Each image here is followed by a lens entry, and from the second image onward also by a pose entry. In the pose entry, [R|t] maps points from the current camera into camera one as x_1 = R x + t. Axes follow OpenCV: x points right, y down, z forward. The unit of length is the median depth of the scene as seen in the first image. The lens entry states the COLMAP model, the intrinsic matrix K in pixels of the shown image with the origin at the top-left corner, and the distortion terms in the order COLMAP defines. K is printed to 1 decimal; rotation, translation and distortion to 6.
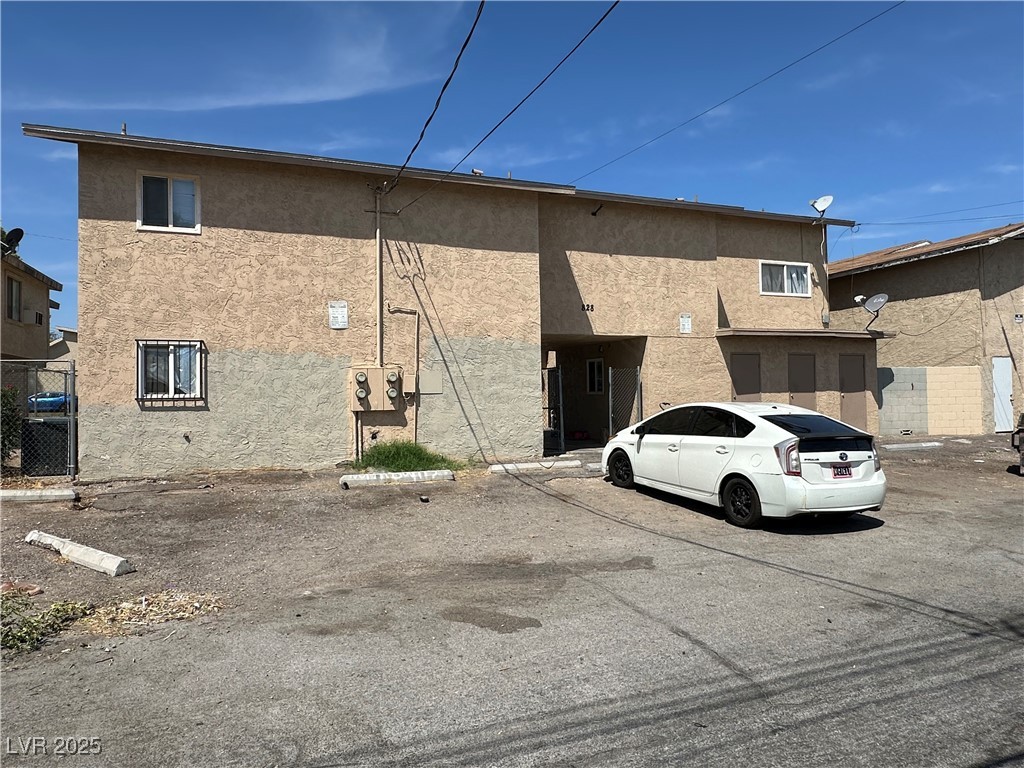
lens RADIAL K [[660.2, 0, 509.3], [0, 660.2, 384.6], [0, 0, 1]] dist [0.003506, -0.005868]
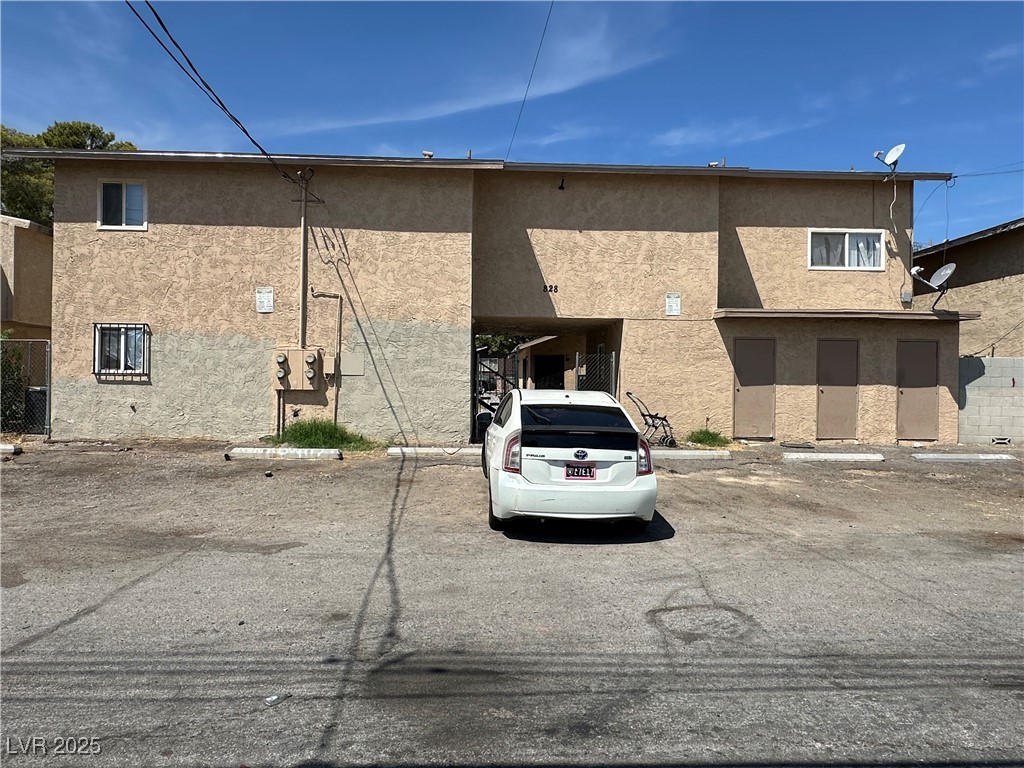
lens RADIAL K [[660.2, 0, 503.9], [0, 660.2, 385.8], [0, 0, 1]] dist [0.003506, -0.005868]
pose [[0.944051, 0.026740, -0.328715, 0.444066], [-0.020295, 0.999529, 0.023021, 0.001736], [0.329176, -0.015062, 0.944149, 0.106648]]
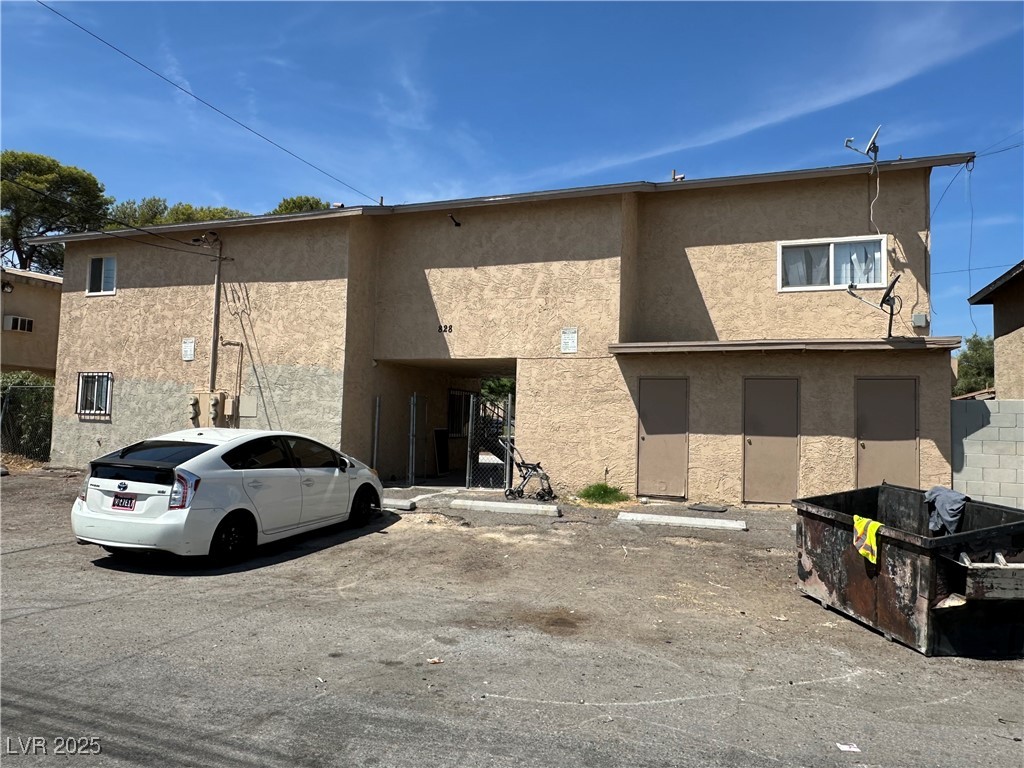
lens RADIAL K [[719.4, 0, 507.8], [0, 719.4, 387.2], [0, 0, 1]] dist [0.029118, -0.050310]
pose [[0.739541, -0.002588, -0.673106, 1.019623], [-0.028232, 0.998993, -0.034860, -0.005676], [0.672519, 0.044784, 0.738724, 0.399390]]
